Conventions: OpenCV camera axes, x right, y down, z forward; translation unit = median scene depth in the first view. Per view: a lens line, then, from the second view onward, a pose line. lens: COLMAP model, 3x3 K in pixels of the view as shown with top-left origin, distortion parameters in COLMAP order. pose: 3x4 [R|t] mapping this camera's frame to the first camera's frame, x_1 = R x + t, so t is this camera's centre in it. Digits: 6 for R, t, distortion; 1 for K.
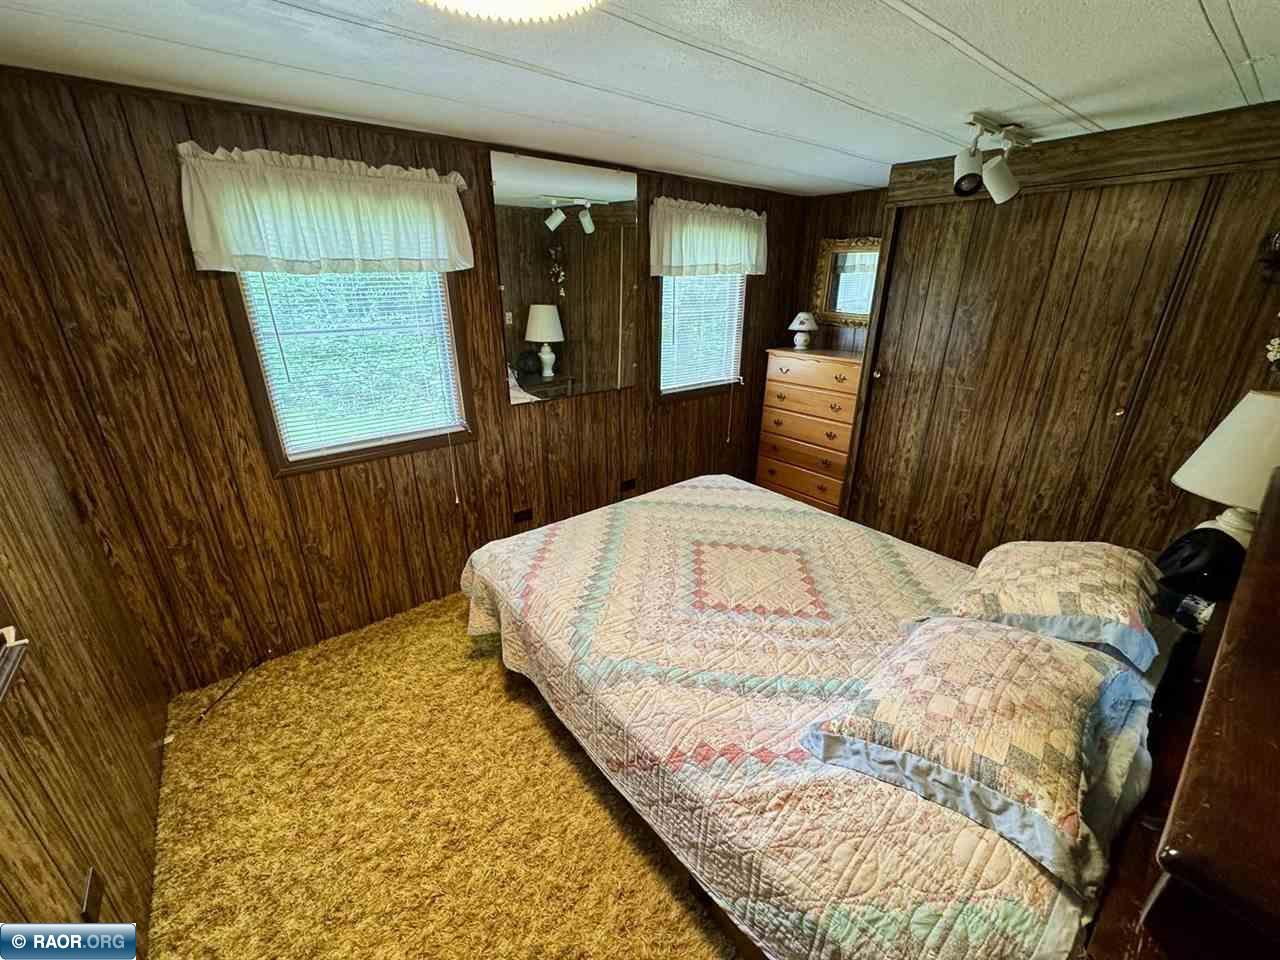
lens RADIAL K [[512.4, 0, 640.0], [0, 512.4, 480.0], [0, 0, 1]] dist [-0.000170, 0.000001]
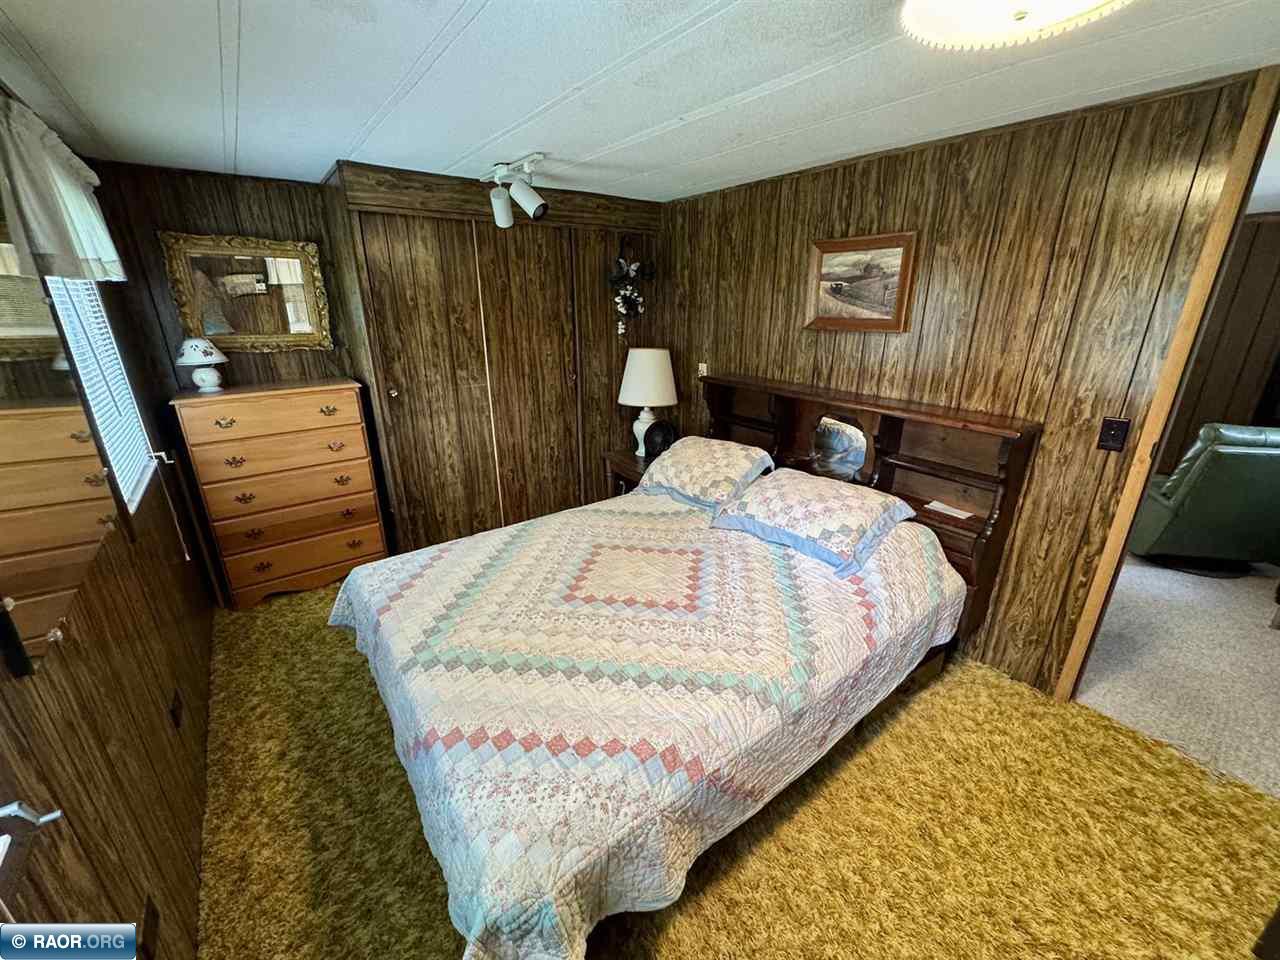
lens RADIAL K [[512.4, 0, 640.0], [0, 512.4, 480.0], [0, 0, 1]] dist [-0.000170, 0.000001]
pose [[0.027128, -0.337681, 0.940870, -0.569799], [0.366213, 0.879138, 0.304967, -0.242814], [-0.930136, 0.336286, 0.147512, 0.658357]]
